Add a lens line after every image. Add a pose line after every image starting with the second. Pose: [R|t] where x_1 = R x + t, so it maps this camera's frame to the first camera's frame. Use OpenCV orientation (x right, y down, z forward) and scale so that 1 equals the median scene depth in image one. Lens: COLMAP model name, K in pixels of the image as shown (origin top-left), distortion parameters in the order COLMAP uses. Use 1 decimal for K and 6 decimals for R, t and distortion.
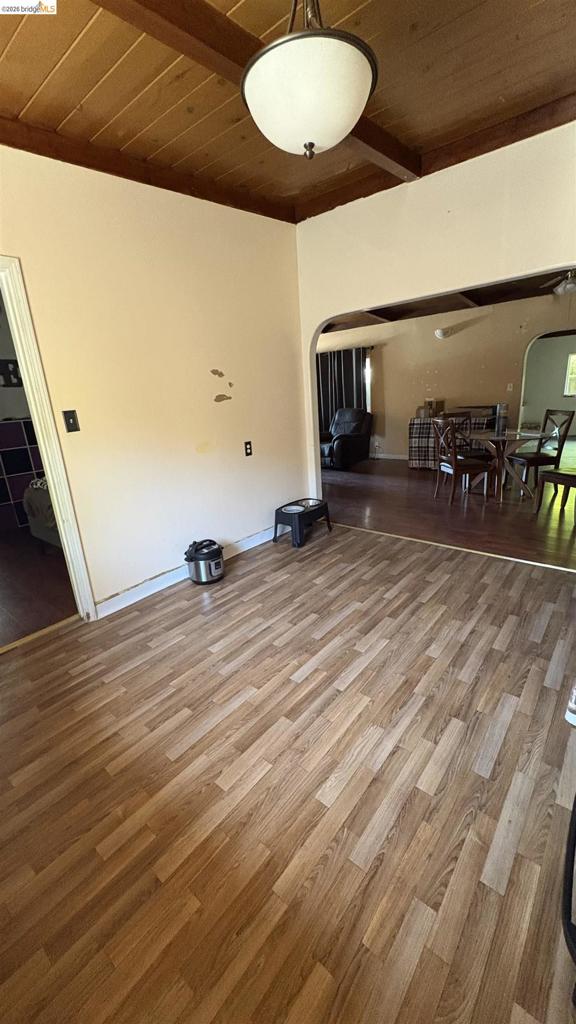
lens RADIAL K [[403.4, 0, 288.0], [0, 403.4, 512.0], [0, 0, 1]] dist [0.001481, 0.000053]
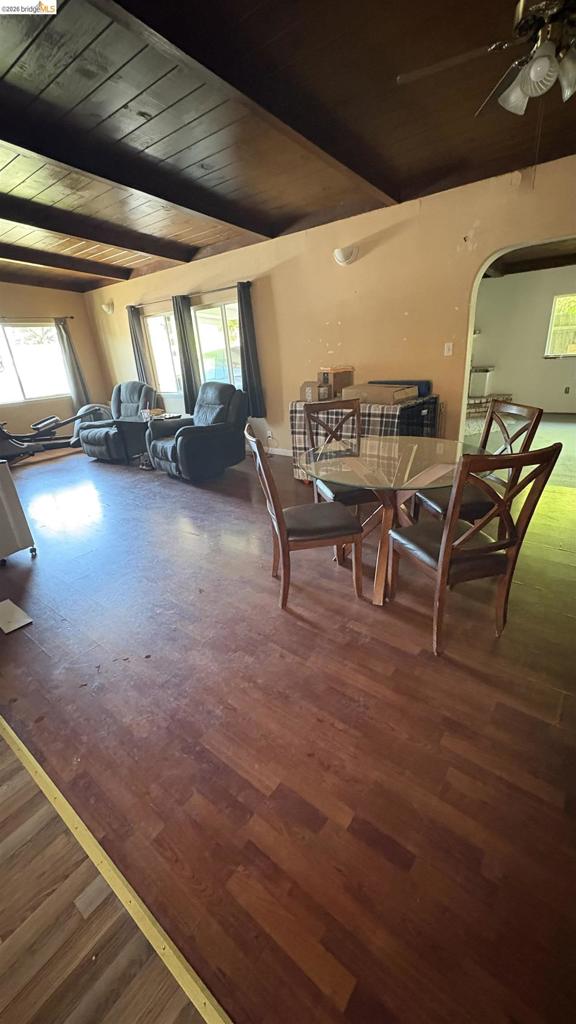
lens RADIAL K [[403.4, 0, 288.0], [0, 403.4, 512.0], [0, 0, 1]] dist [0.001481, 0.000053]
pose [[0.999490, -0.015974, 0.027664, 0.702197], [0.013078, 0.994710, 0.101885, -0.320670], [-0.029145, -0.101471, 0.994411, 0.932459]]
